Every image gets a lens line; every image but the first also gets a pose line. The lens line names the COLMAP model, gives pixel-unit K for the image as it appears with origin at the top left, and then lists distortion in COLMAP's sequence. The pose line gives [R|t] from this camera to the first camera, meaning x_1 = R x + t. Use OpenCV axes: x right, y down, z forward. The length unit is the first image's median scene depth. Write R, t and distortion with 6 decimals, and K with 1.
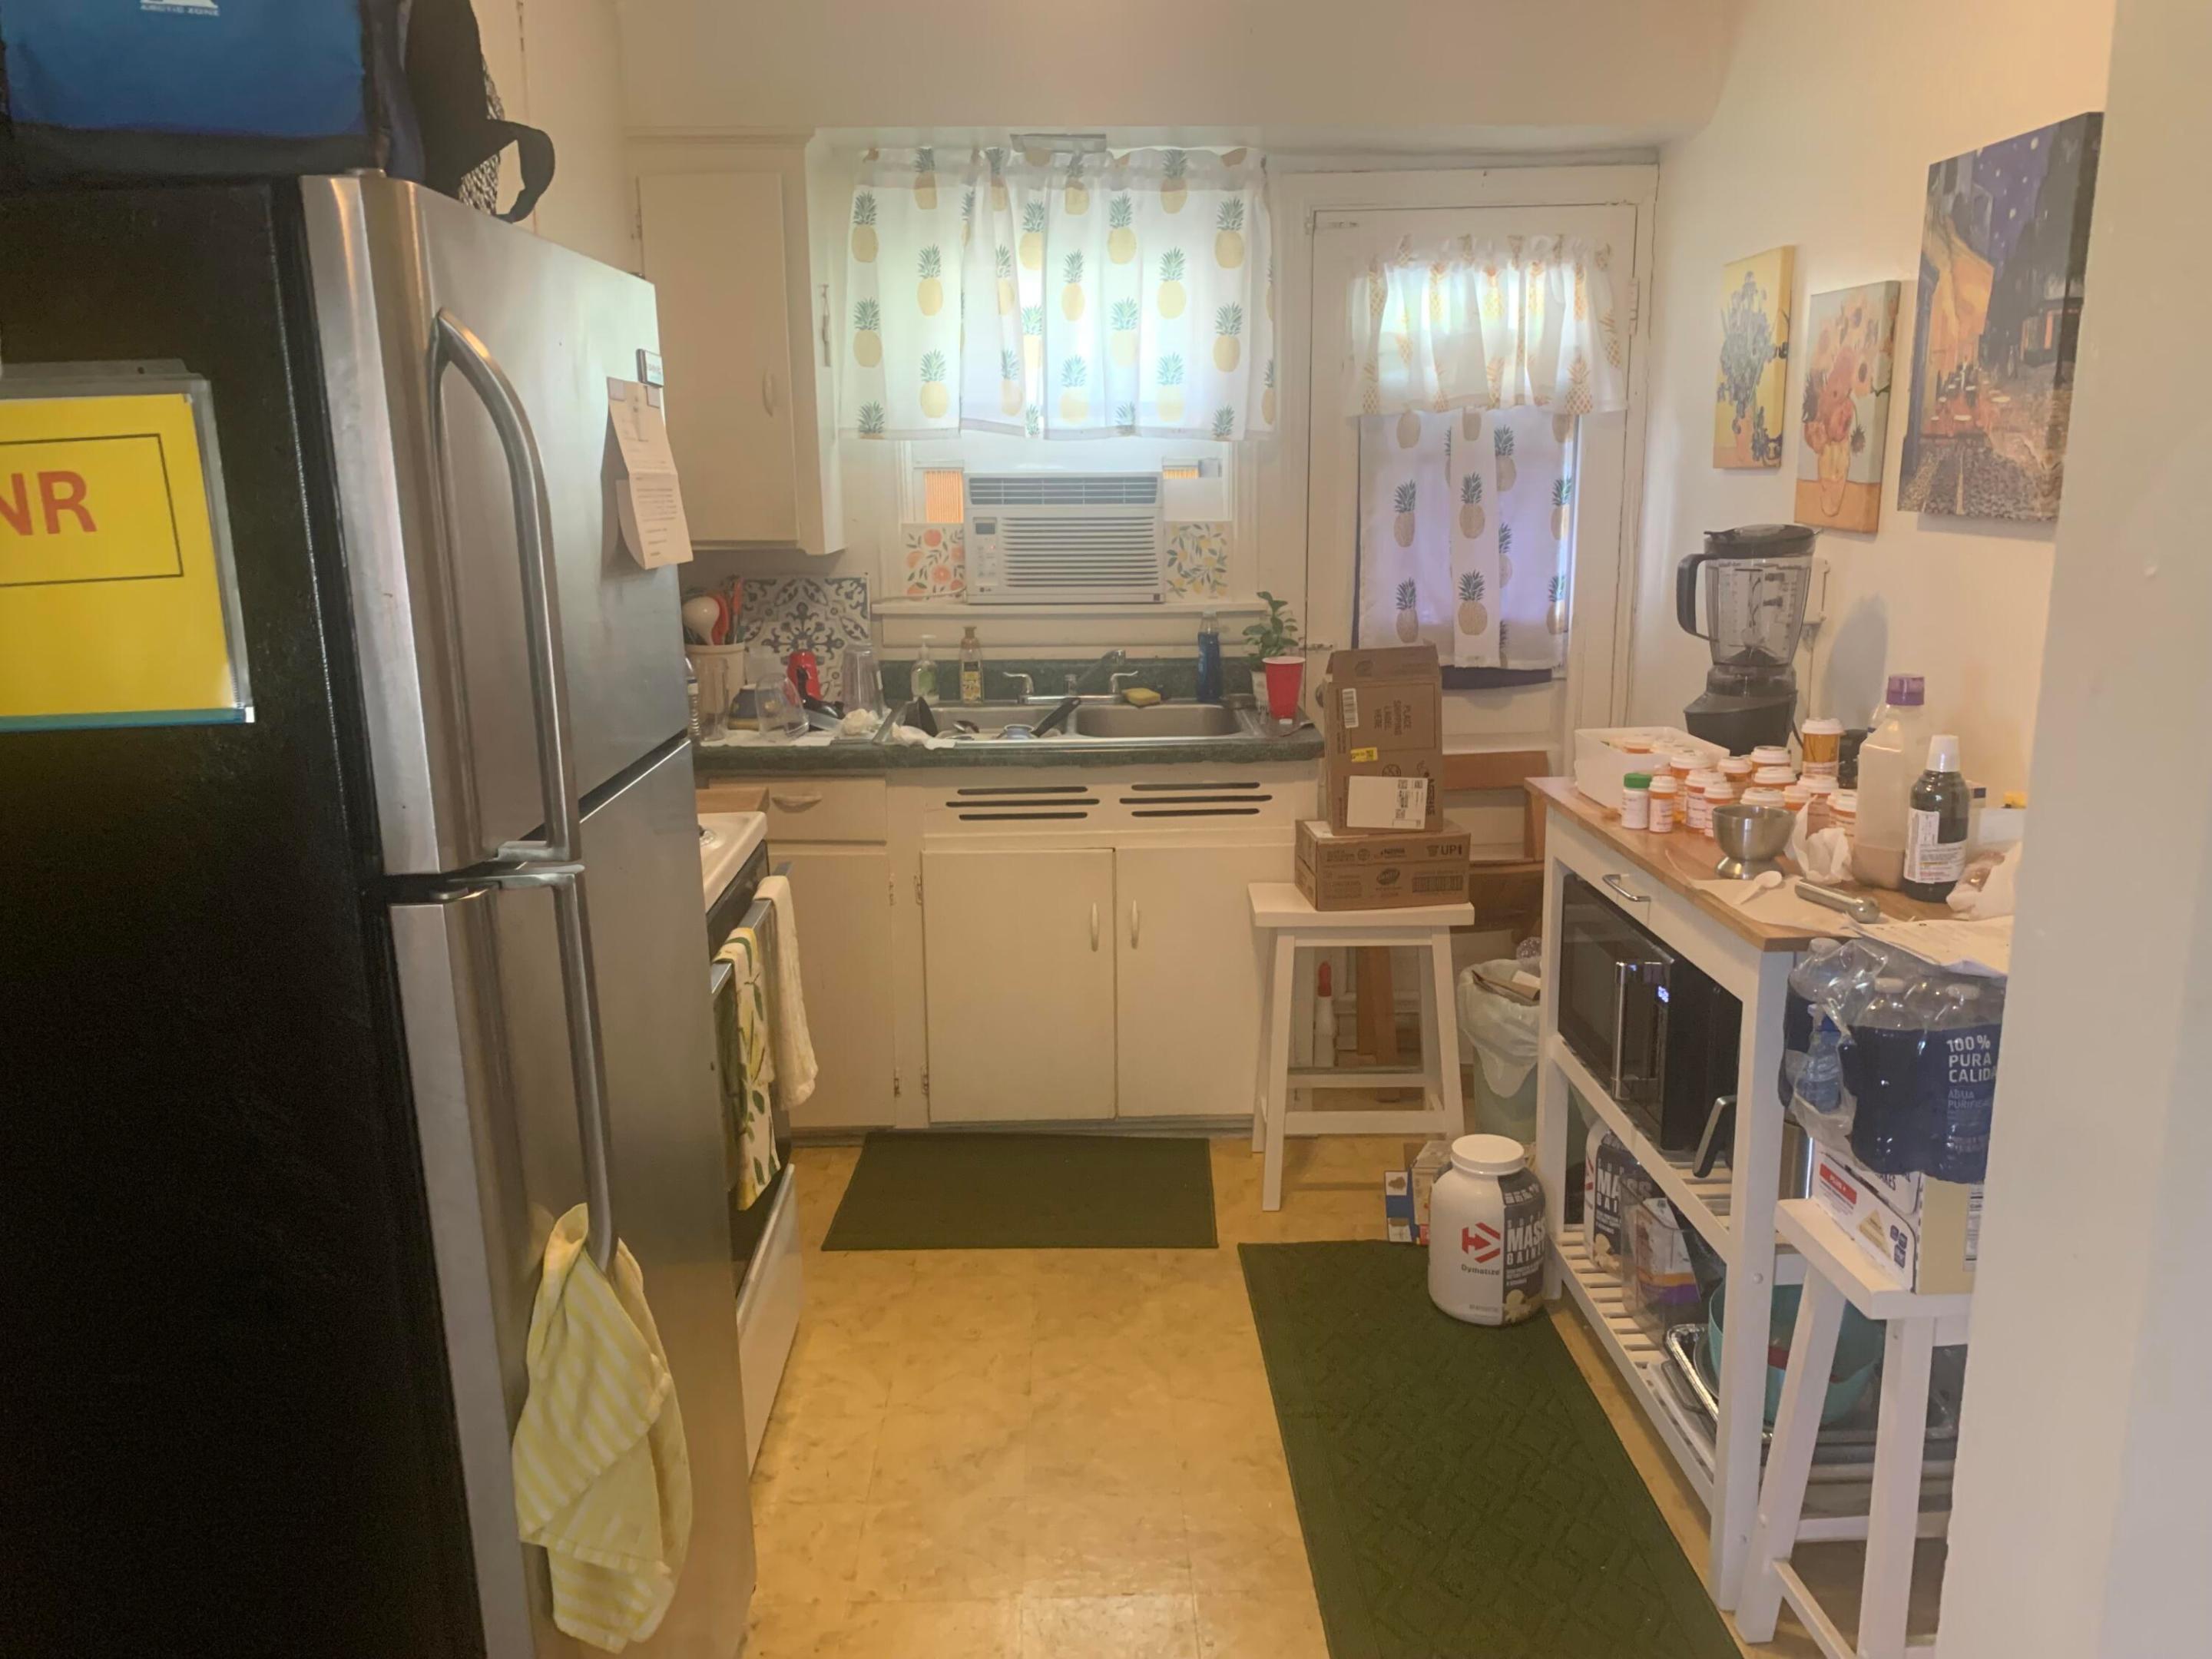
lens RADIAL K [[1708.9, 0, 1103.3], [0, 1708.9, 834.4], [0, 0, 1]] dist [0.026867, -0.027665]
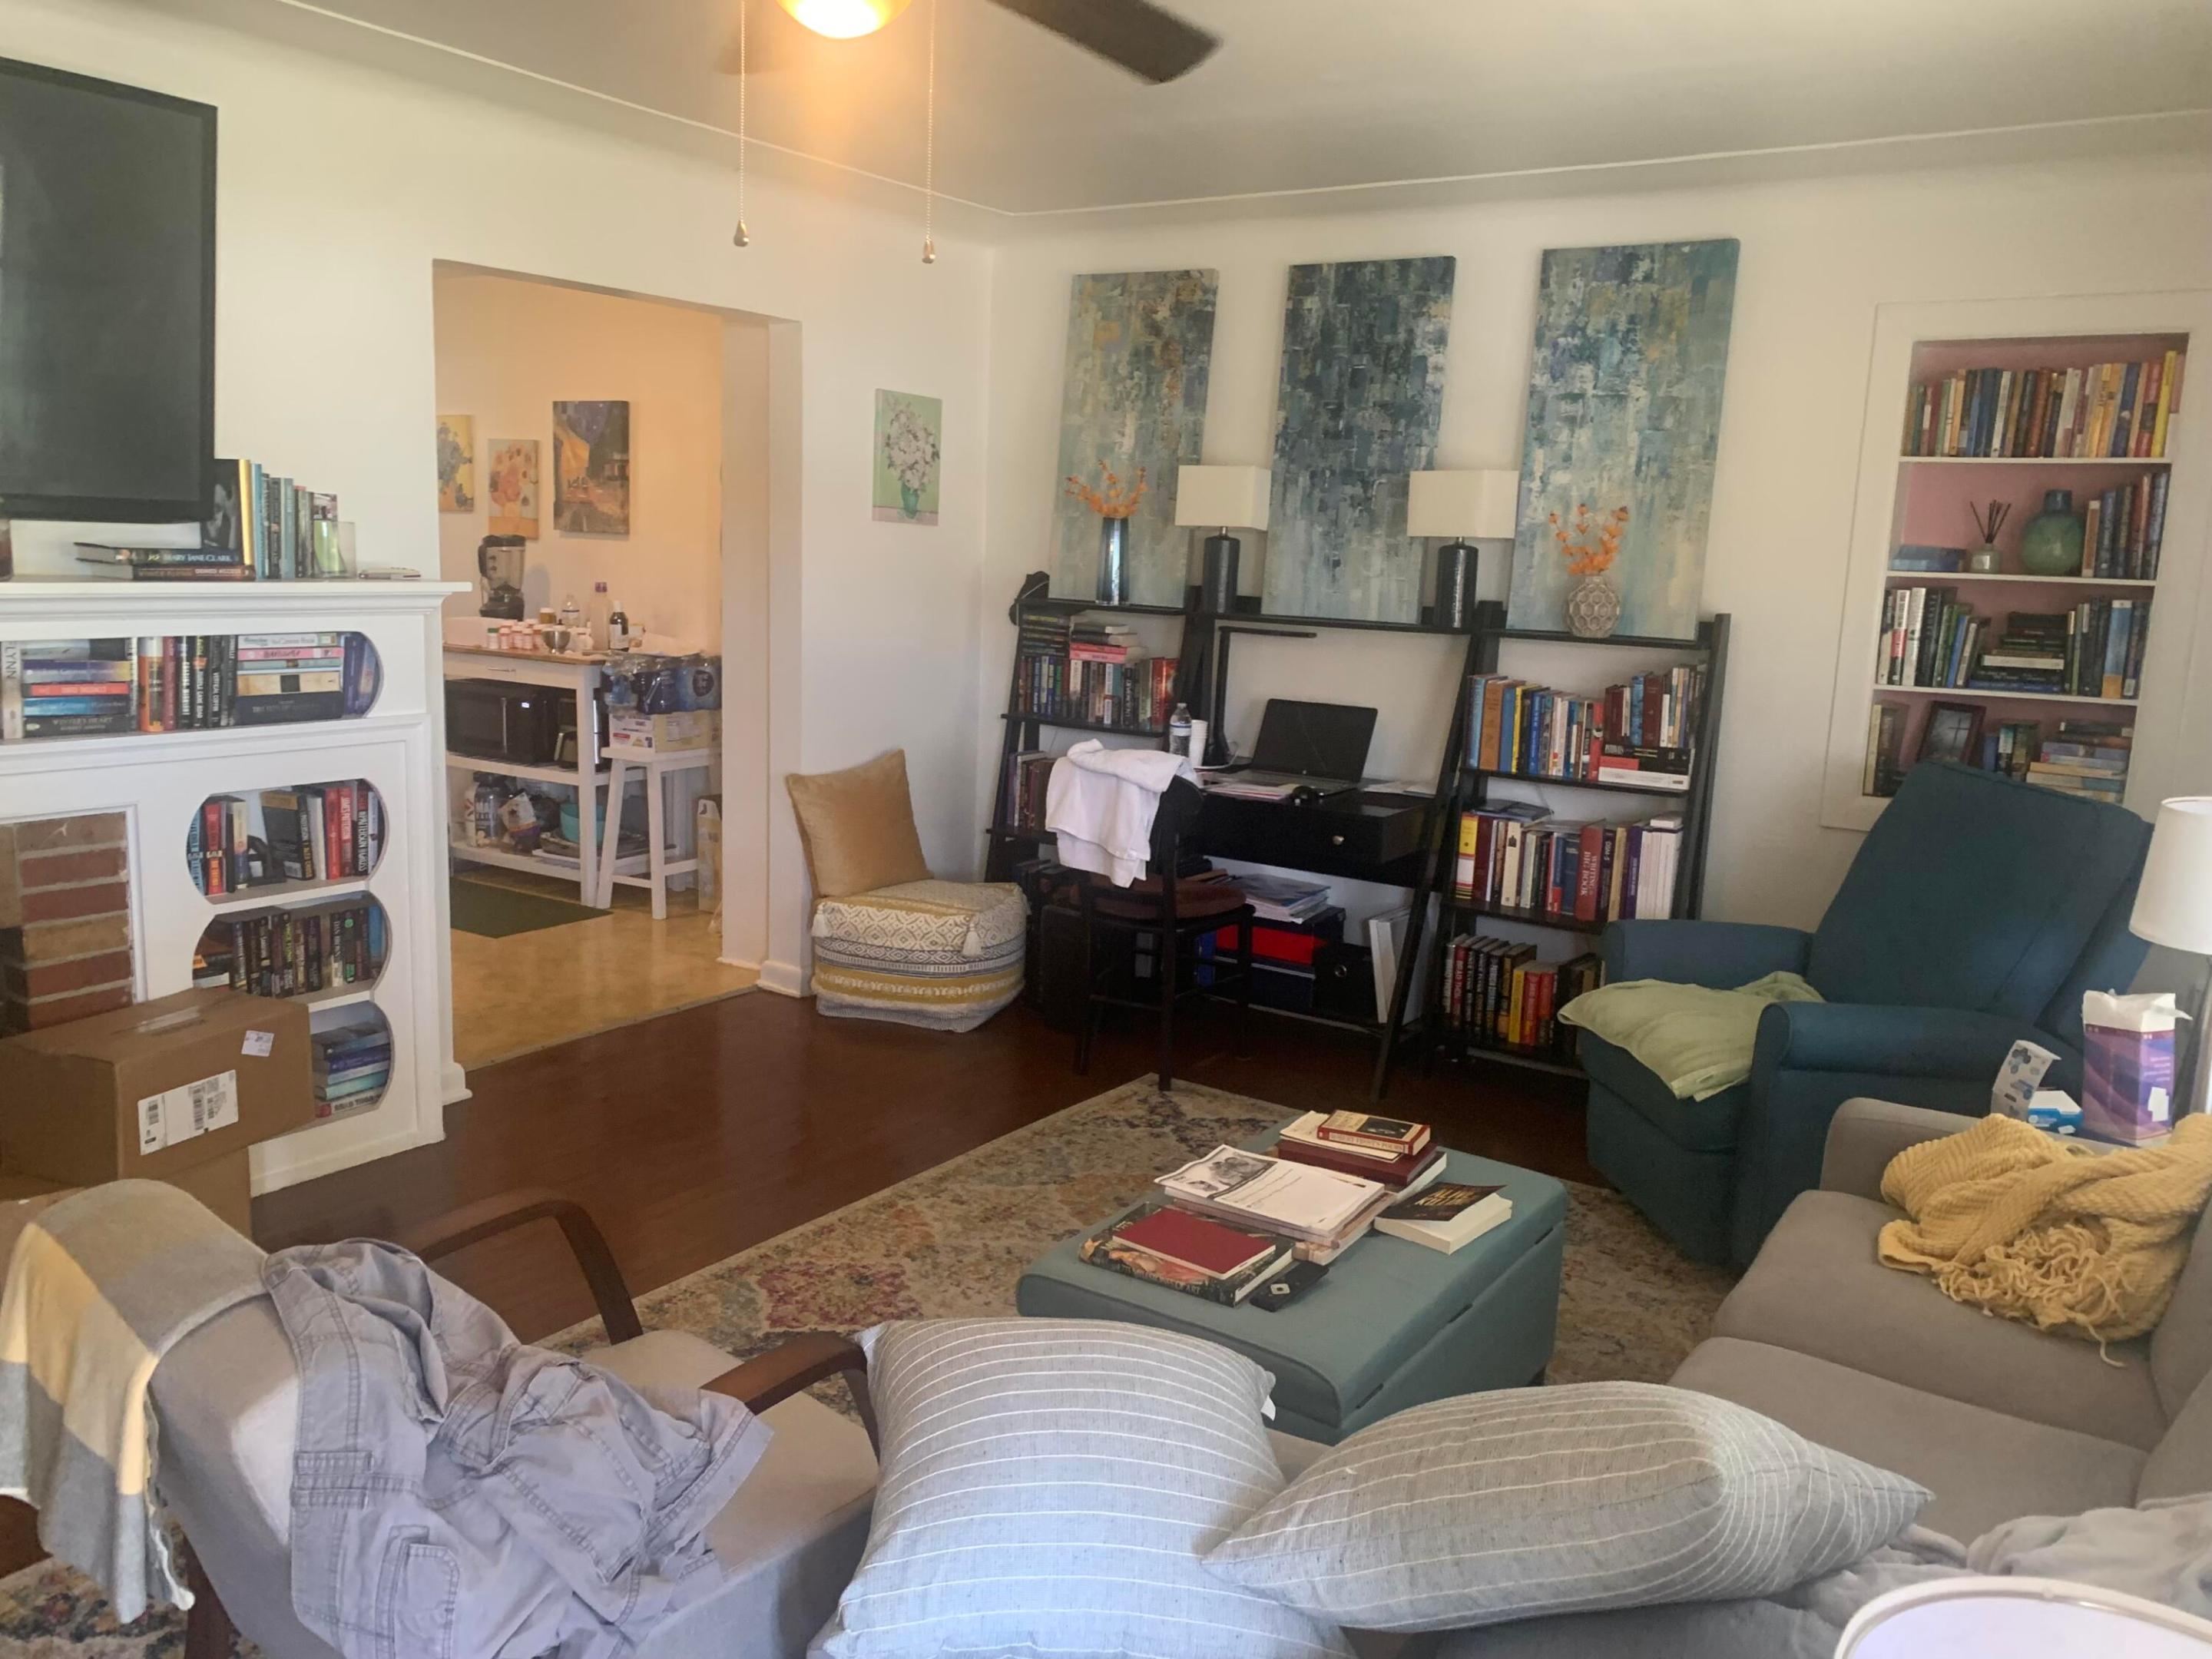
lens RADIAL K [[1708.9, 0, 1104.9], [0, 1708.9, 829.1], [0, 0, 1]] dist [0.026867, -0.027665]
pose [[0.559646, -0.101820, 0.822453, -1.349367], [0.133455, 0.990544, 0.031819, 0.312493], [-0.817916, 0.091953, 0.567942, -1.204089]]
